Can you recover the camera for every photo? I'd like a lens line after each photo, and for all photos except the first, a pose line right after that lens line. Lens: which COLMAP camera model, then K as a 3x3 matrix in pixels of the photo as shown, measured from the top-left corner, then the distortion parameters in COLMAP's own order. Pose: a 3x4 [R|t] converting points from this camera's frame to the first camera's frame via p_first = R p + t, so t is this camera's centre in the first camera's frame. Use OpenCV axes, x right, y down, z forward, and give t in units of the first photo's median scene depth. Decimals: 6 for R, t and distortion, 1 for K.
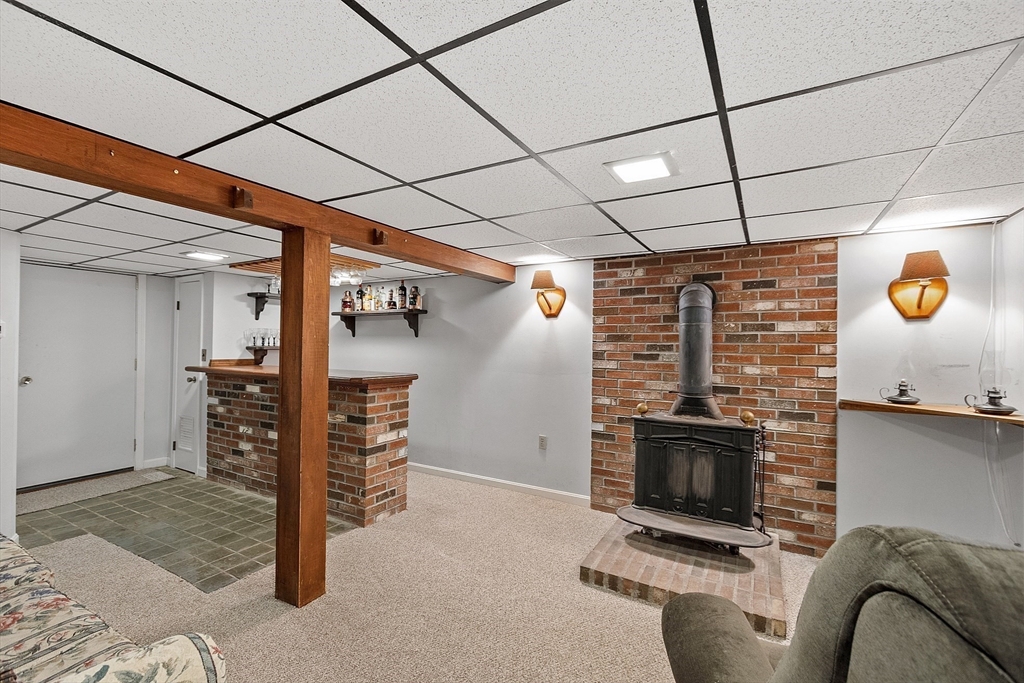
lens RADIAL K [[447.4, 0, 511.2], [0, 447.4, 343.0], [0, 0, 1]] dist [0.000044, -0.000451]
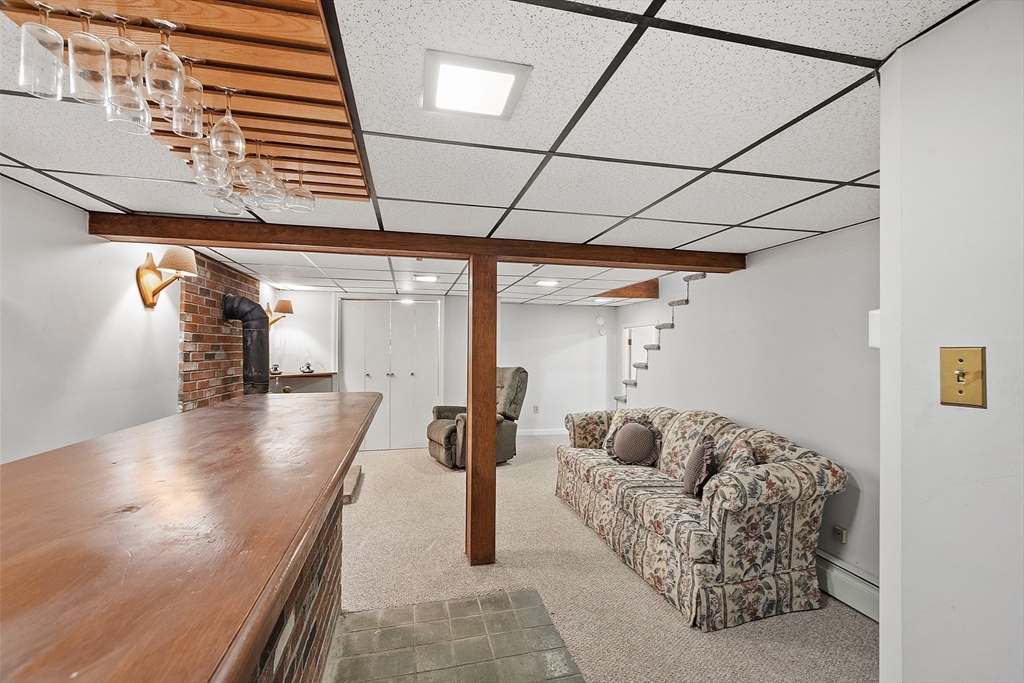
lens RADIAL K [[447.4, 0, 515.0], [0, 447.4, 344.5], [0, 0, 1]] dist [0.000044, -0.000451]
pose [[-0.694386, -0.009630, 0.719538, -0.866078], [-0.020112, 0.999780, -0.006029, -0.004691], [-0.719322, -0.018658, -0.694426, 1.100433]]
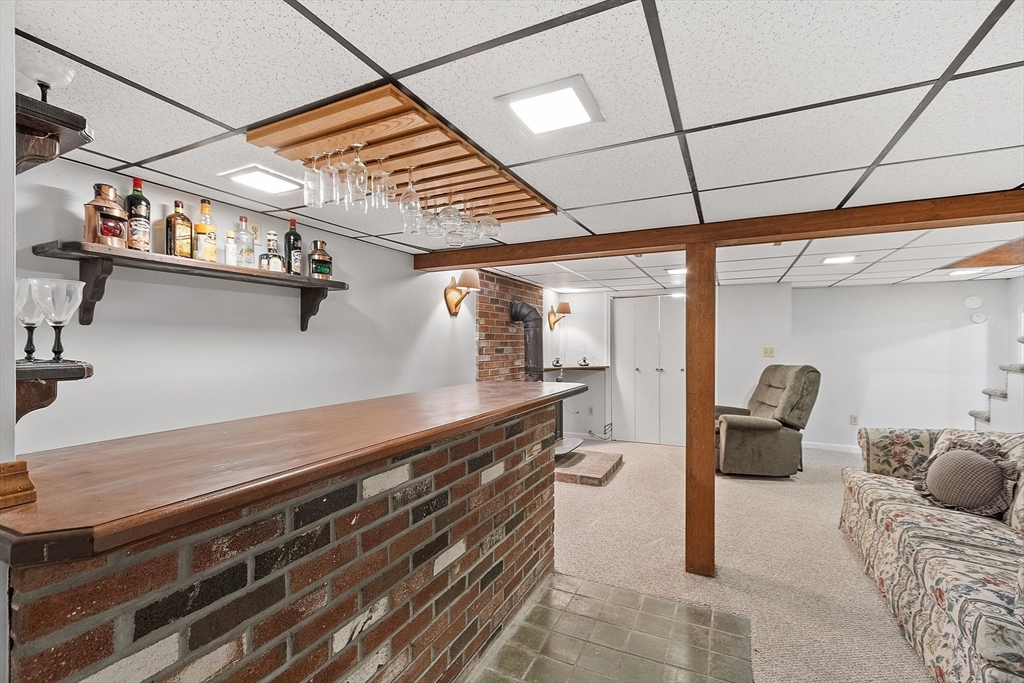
lens RADIAL K [[447.4, 0, 507.4], [0, 447.4, 344.7], [0, 0, 1]] dist [0.000044, -0.000451]
pose [[-0.070206, -0.016000, 0.997404, -0.960263], [-0.008295, 0.999846, 0.015455, -0.007757], [-0.997498, -0.007188, -0.070328, 0.970568]]
